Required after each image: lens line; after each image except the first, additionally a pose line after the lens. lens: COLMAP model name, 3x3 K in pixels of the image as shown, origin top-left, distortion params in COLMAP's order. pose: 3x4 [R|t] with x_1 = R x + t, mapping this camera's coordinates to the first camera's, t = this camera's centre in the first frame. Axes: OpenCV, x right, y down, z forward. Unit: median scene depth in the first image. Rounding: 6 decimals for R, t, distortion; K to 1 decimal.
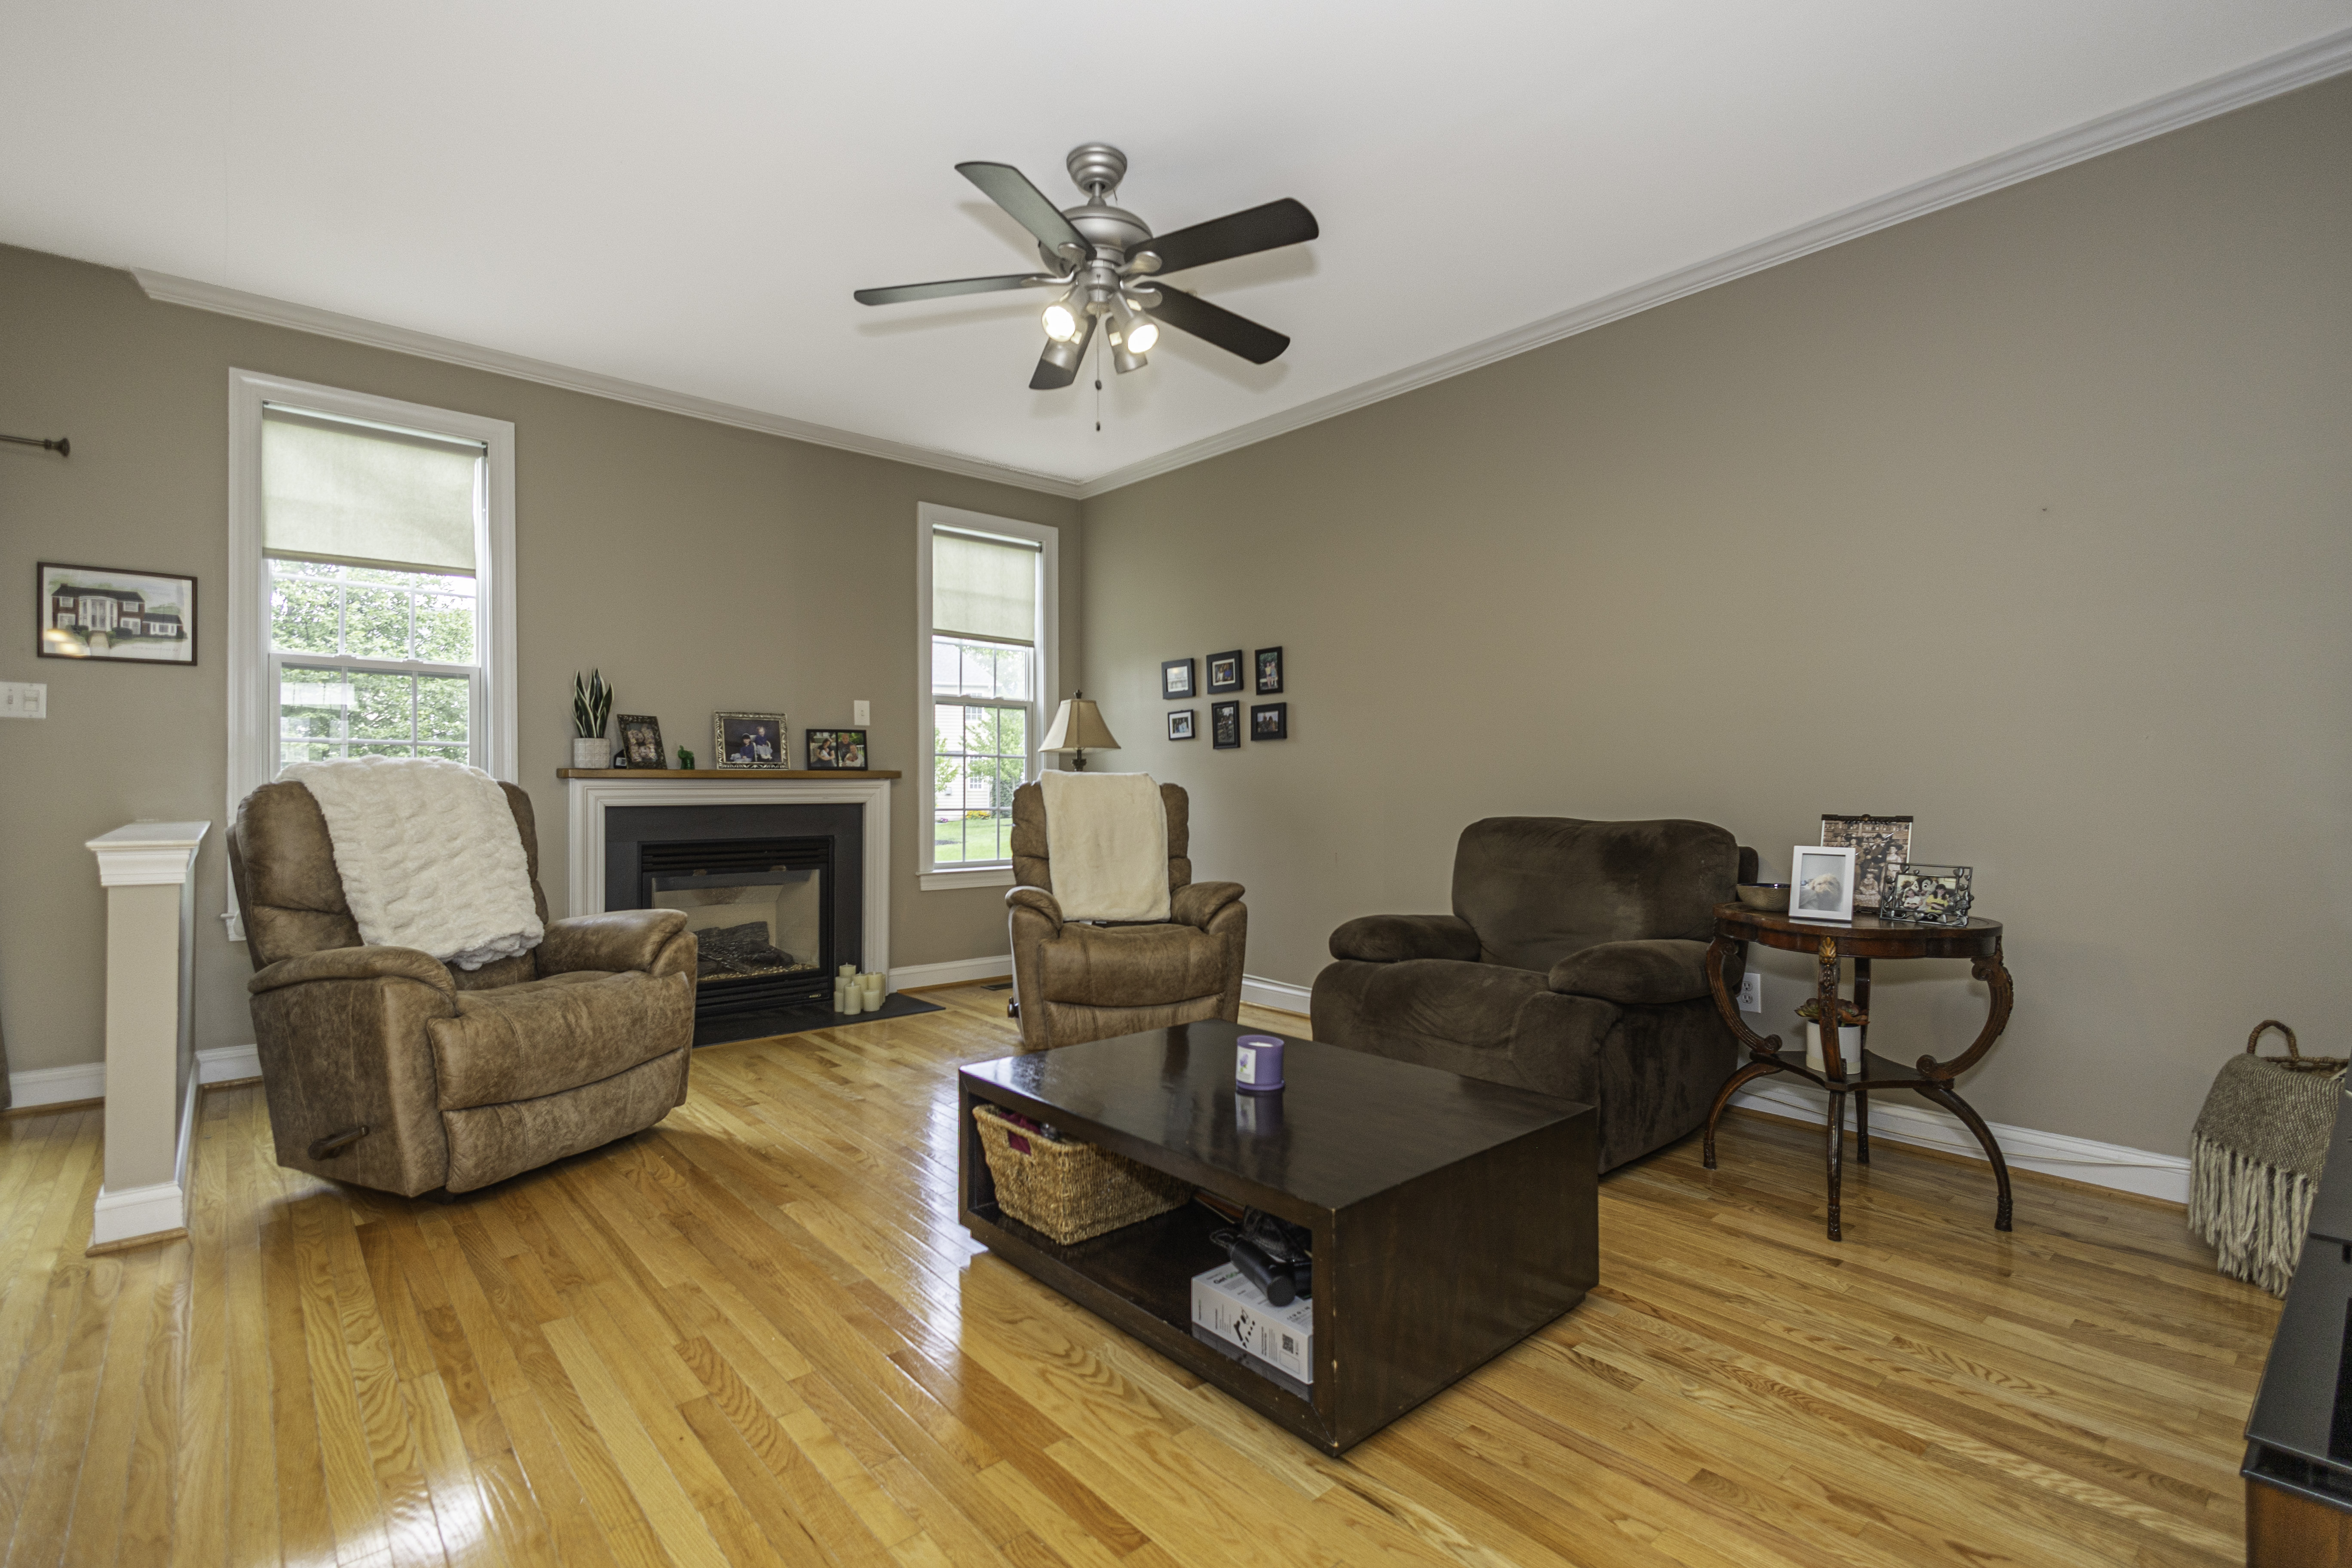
lens RADIAL K [[1084.5, 0, 1176.6], [0, 1084.5, 780.6], [0, 0, 1]] dist [0.005966, -0.000076]
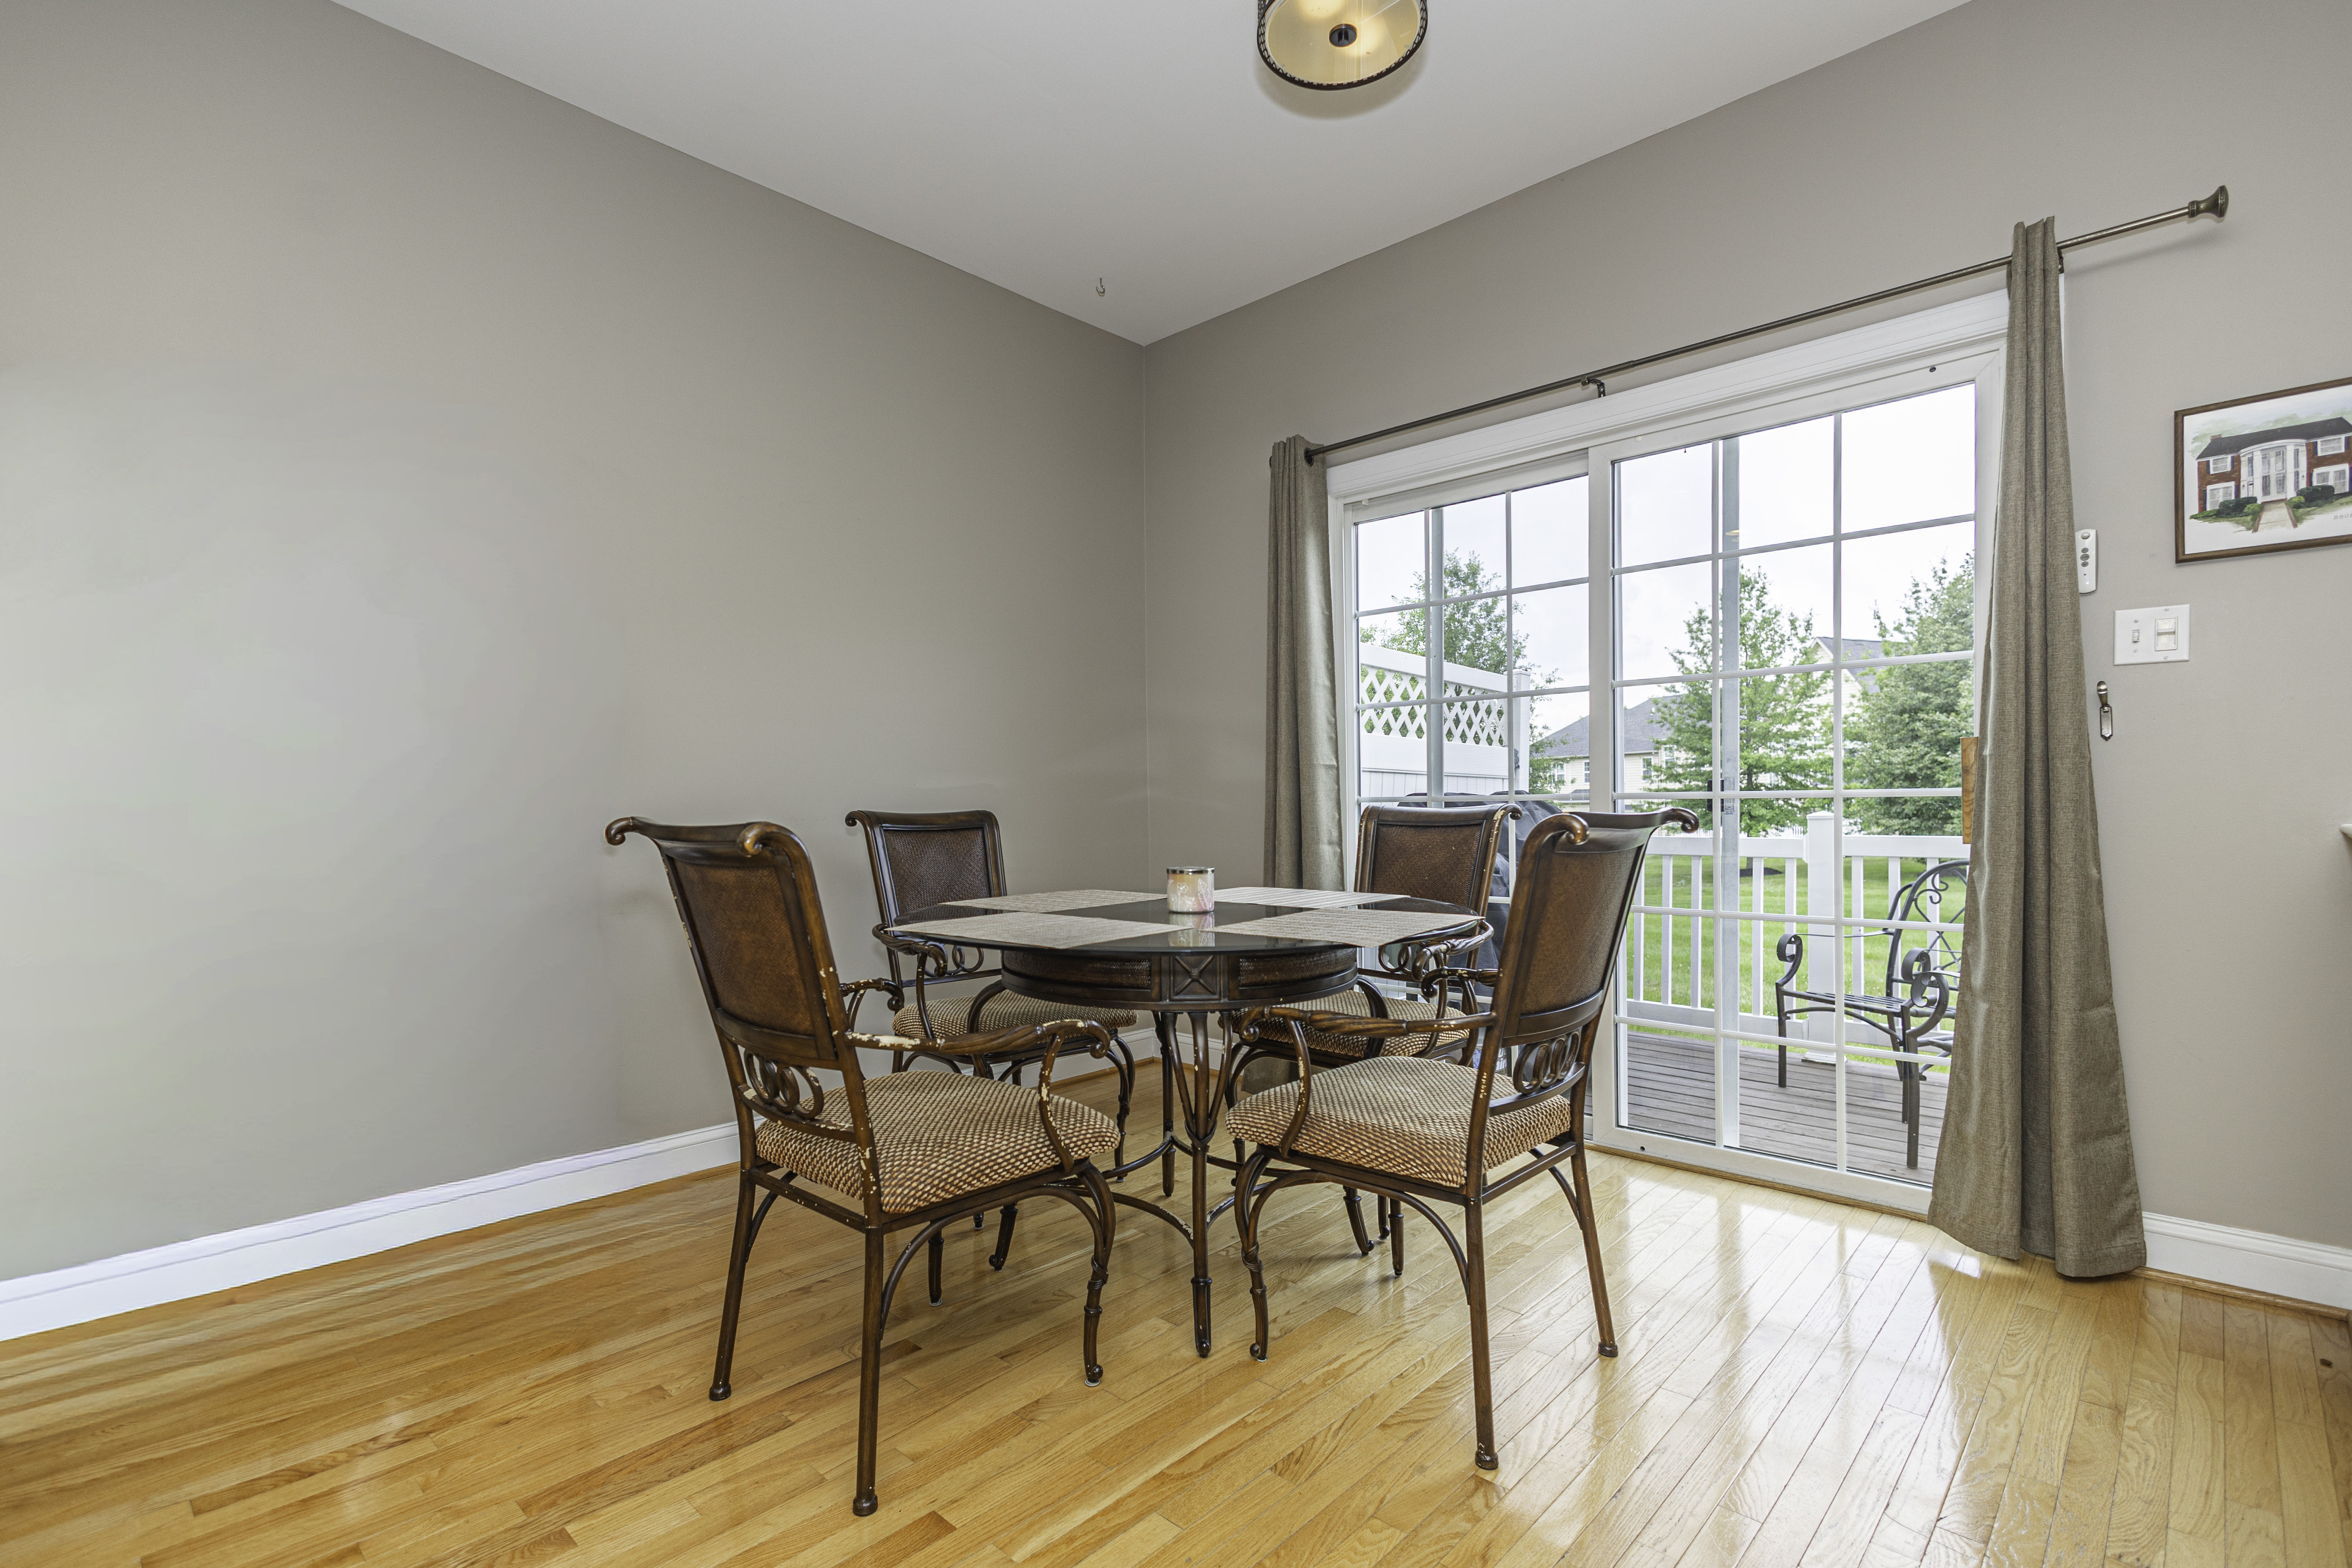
lens RADIAL K [[1106.7, 0, 1144.4], [0, 1106.7, 818.8], [0, 0, 1]] dist [0.002821, 0.000462]
pose [[0.072753, 0.005761, -0.997333, -0.376268], [0.019705, 0.999780, 0.007213, 0.016097], [0.997155, -0.020177, 0.072623, 0.298834]]
